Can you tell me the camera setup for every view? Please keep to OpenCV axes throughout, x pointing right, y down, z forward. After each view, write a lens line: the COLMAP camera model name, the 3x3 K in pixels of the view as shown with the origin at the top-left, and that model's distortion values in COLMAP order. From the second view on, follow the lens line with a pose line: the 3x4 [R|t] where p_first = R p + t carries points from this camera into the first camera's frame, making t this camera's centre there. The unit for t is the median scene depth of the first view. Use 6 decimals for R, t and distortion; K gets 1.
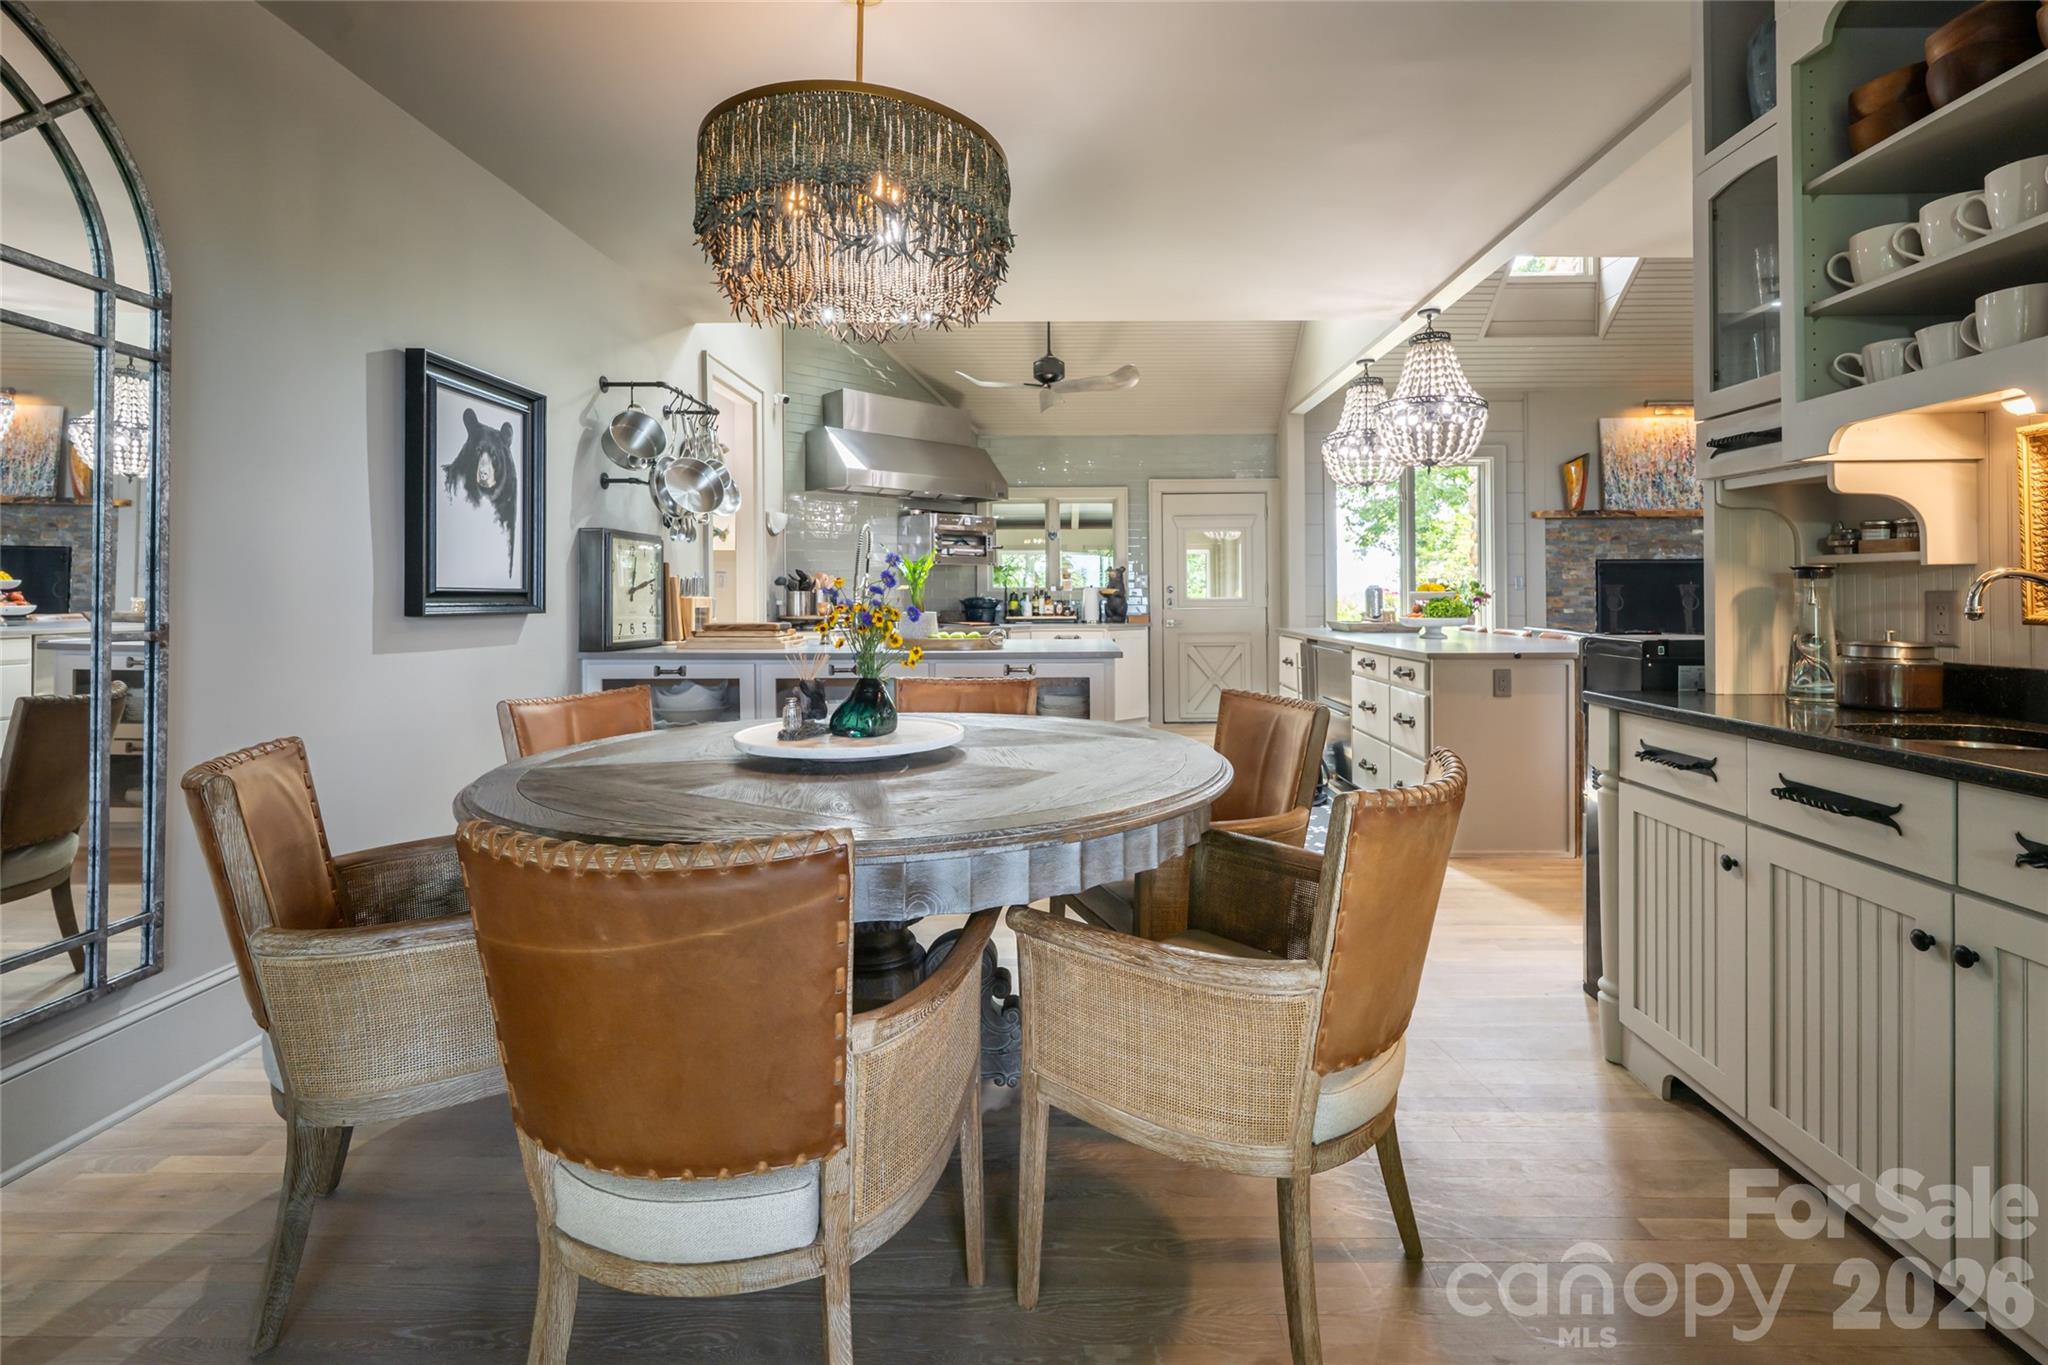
lens RADIAL K [[940.0, 0, 1060.7], [0, 940.0, 585.9], [0, 0, 1]] dist [-0.003821, -0.000071]
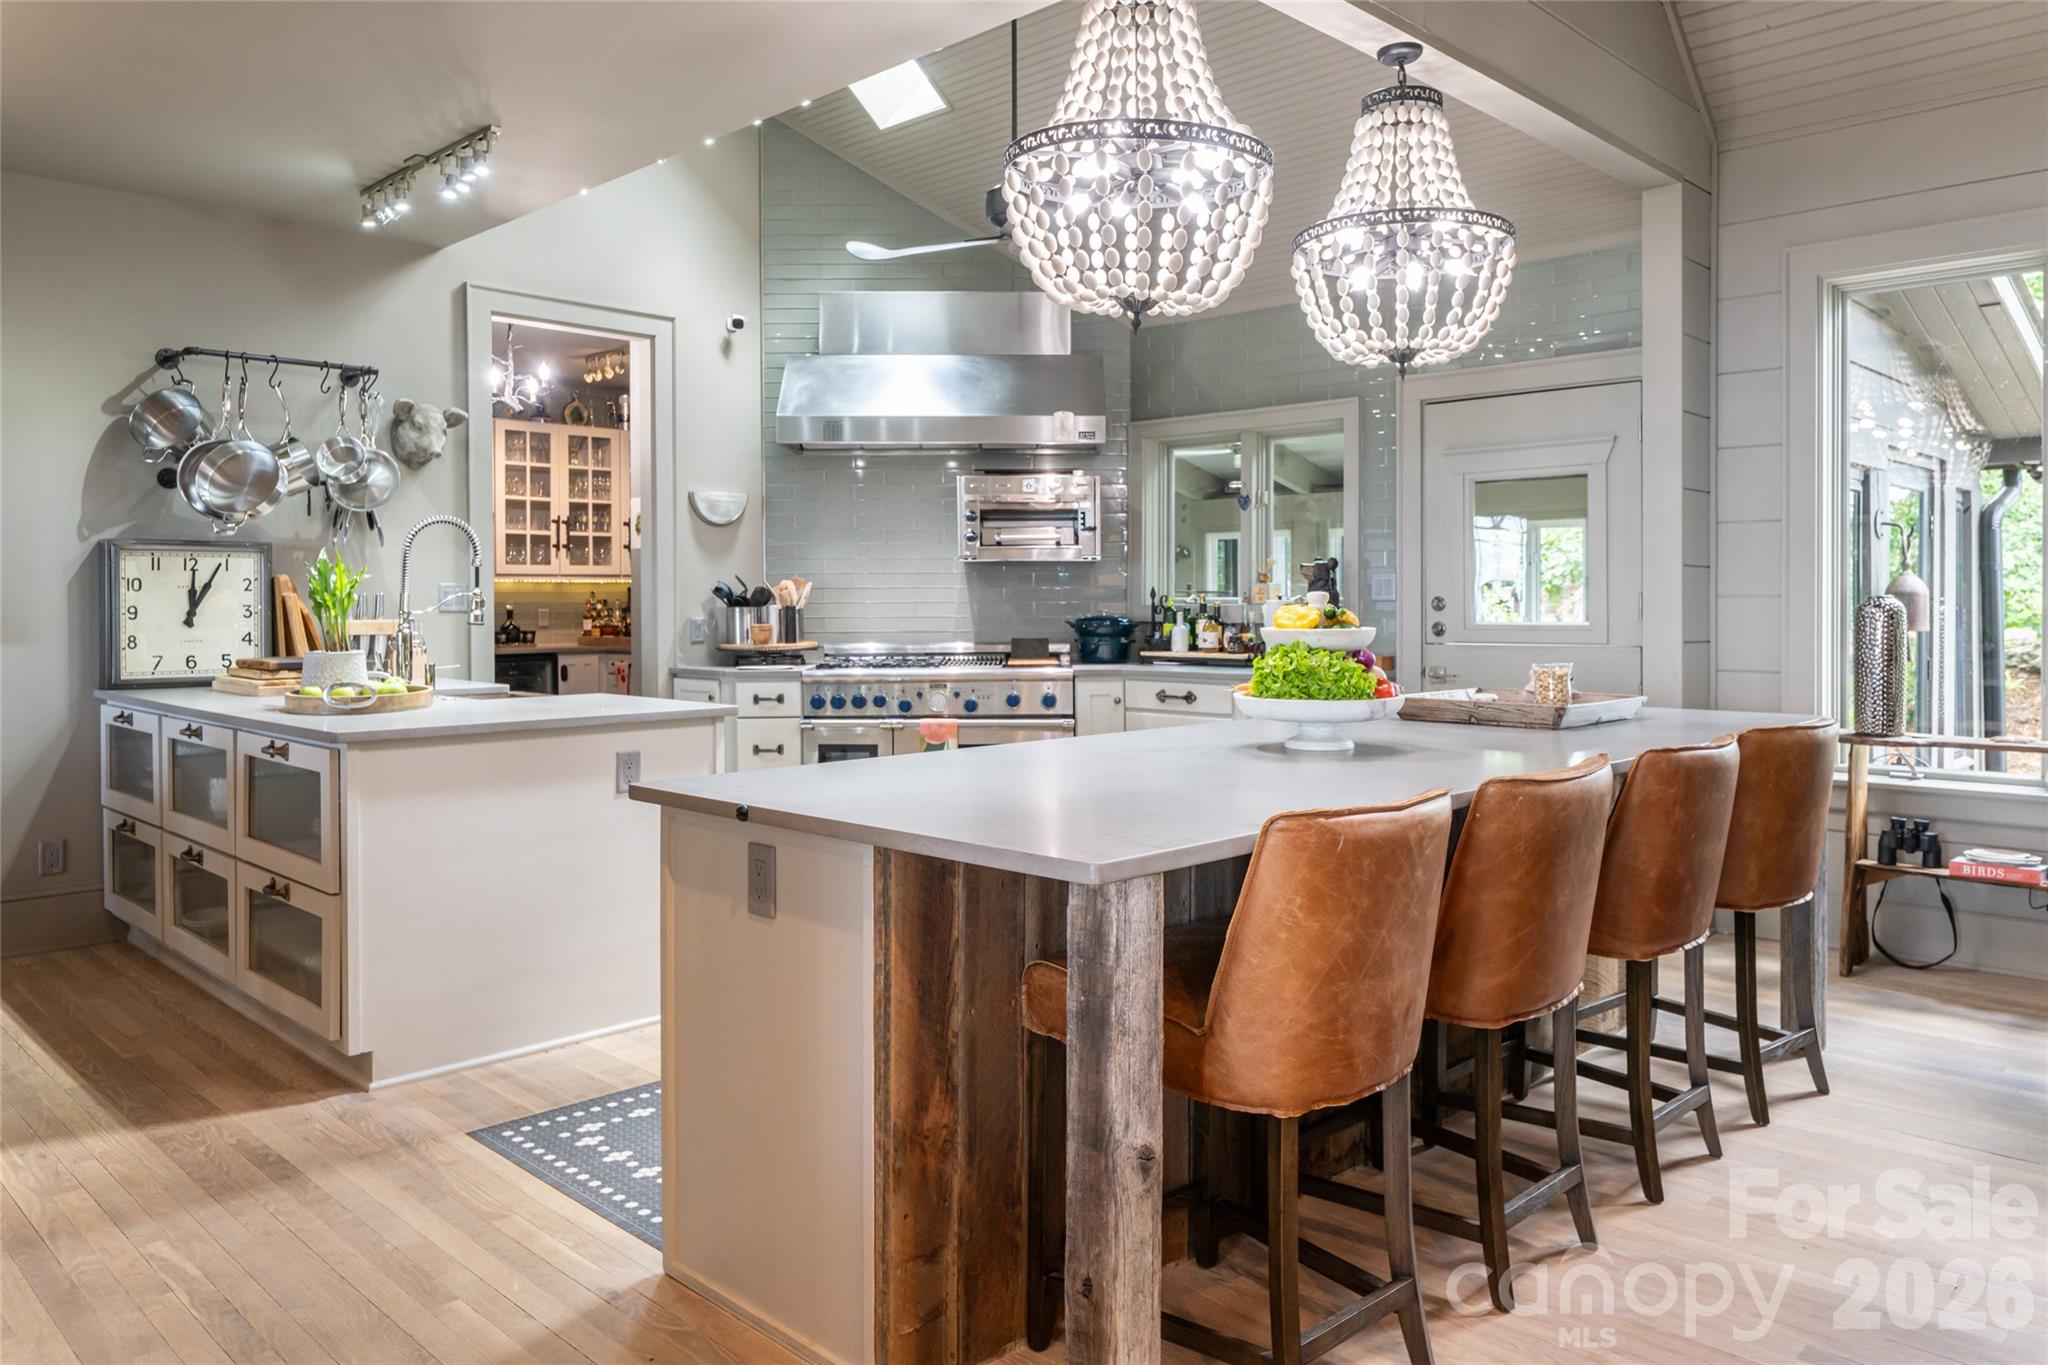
lens RADIAL K [[1426.3, 0, 1063.0], [0, 1426.3, 602.1], [0, 0, 1]] dist [0.002169, 0.001277]
pose [[0.715638, 0.004394, -0.698458, 0.489095], [0.006401, 0.999897, 0.012848, -0.007473], [0.698442, -0.013665, 0.715536, 0.343620]]
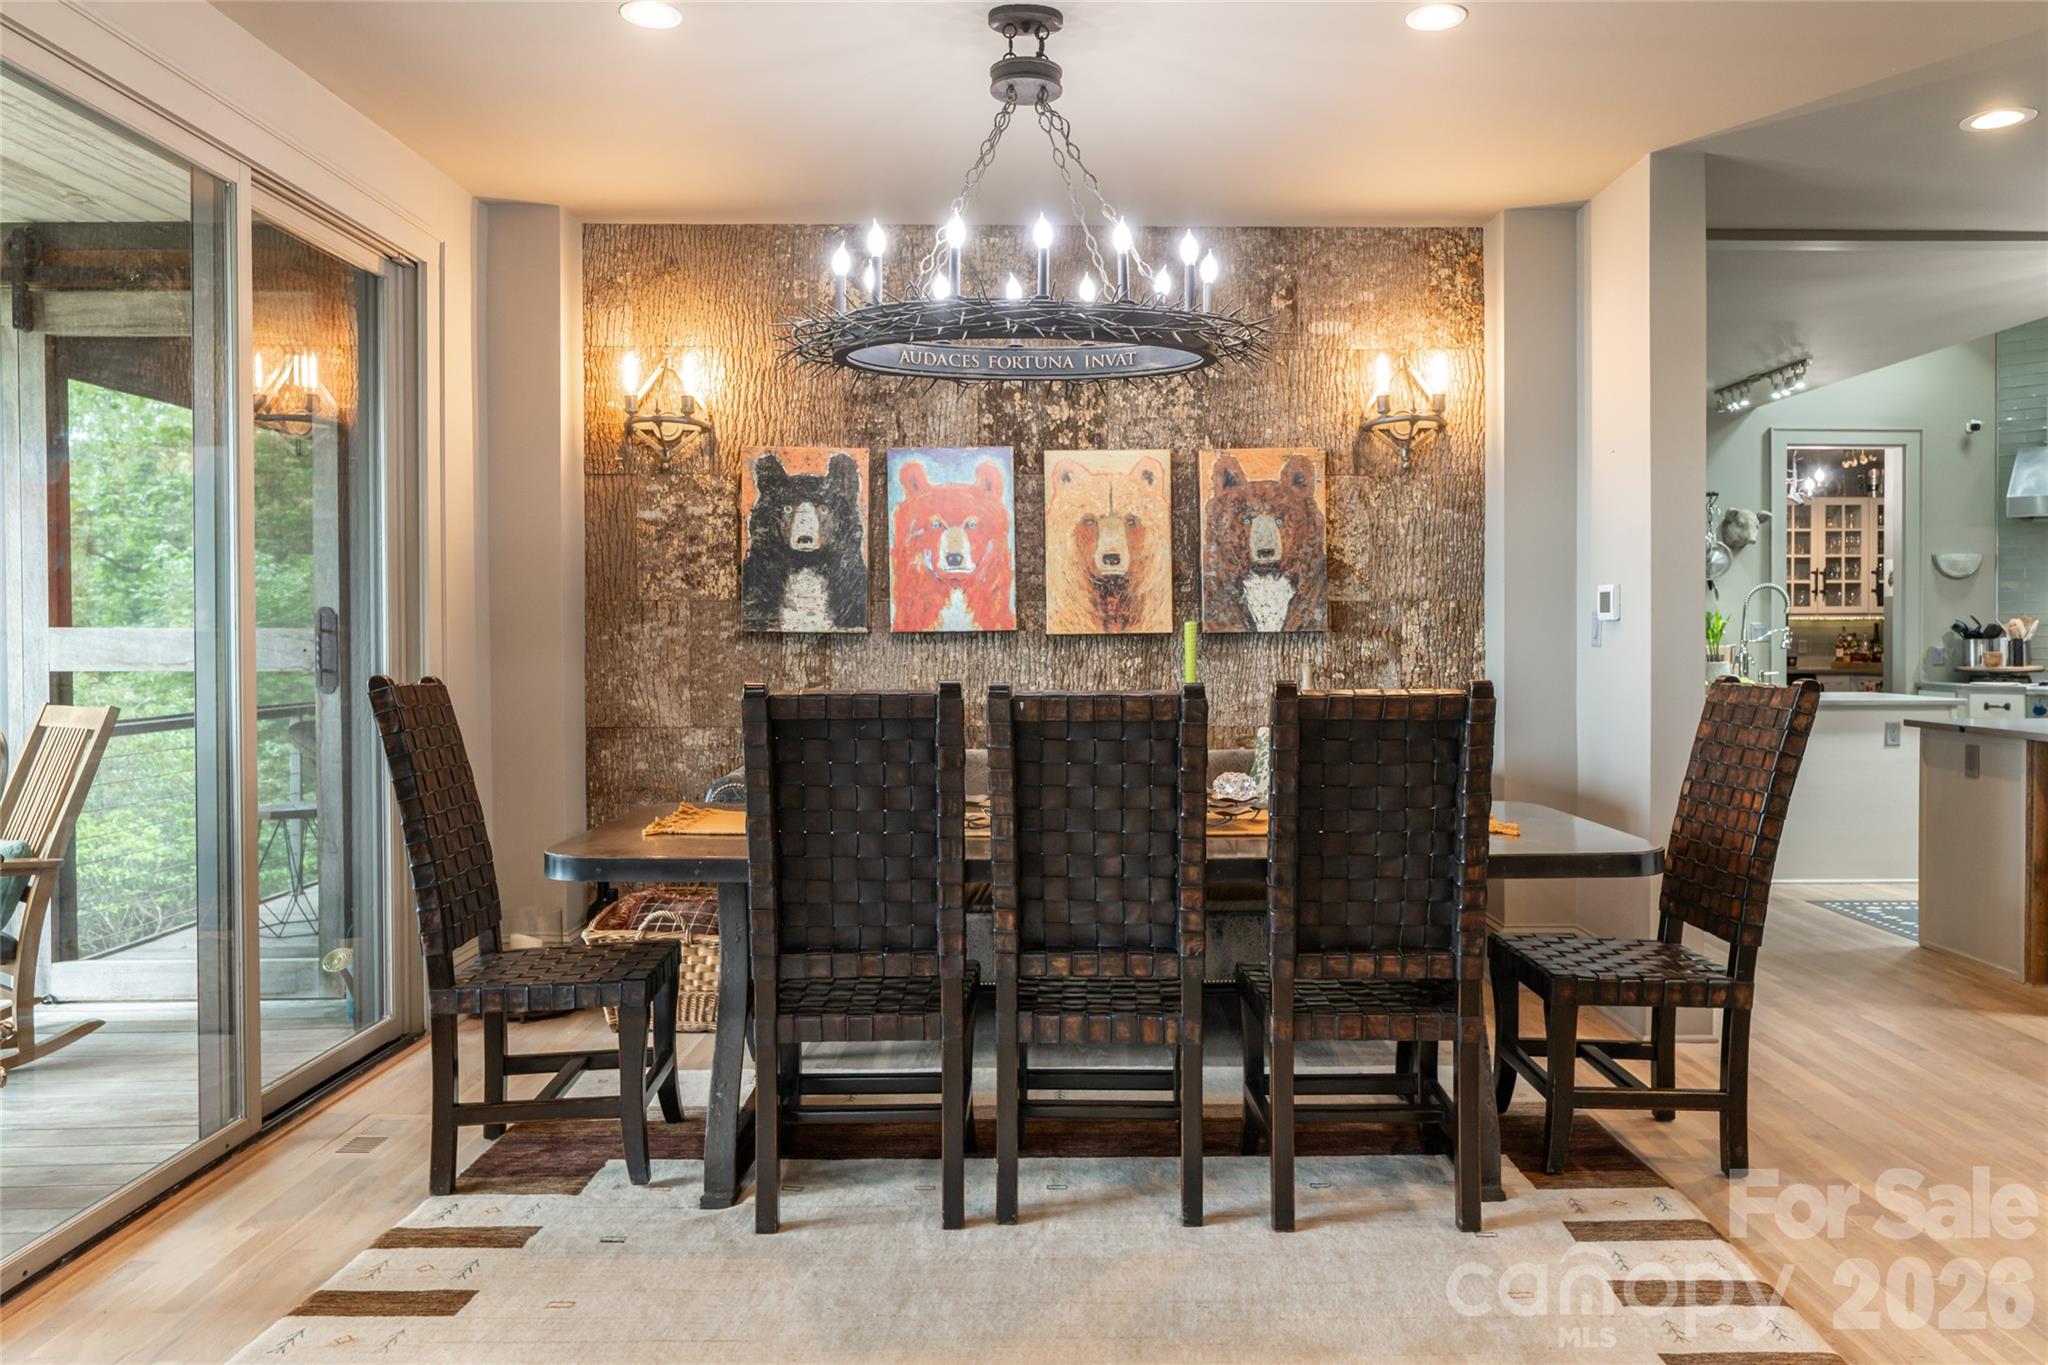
lens RADIAL K [[1426.3, 0, 1059.0], [0, 1426.3, 656.7], [0, 0, 1]] dist [0.002169, 0.001277]
pose [[-0.003695, 0.021740, -0.999757, 0.897452], [0.011712, 0.999696, 0.021696, -0.013947], [0.999925, -0.011629, -0.003949, 0.092586]]
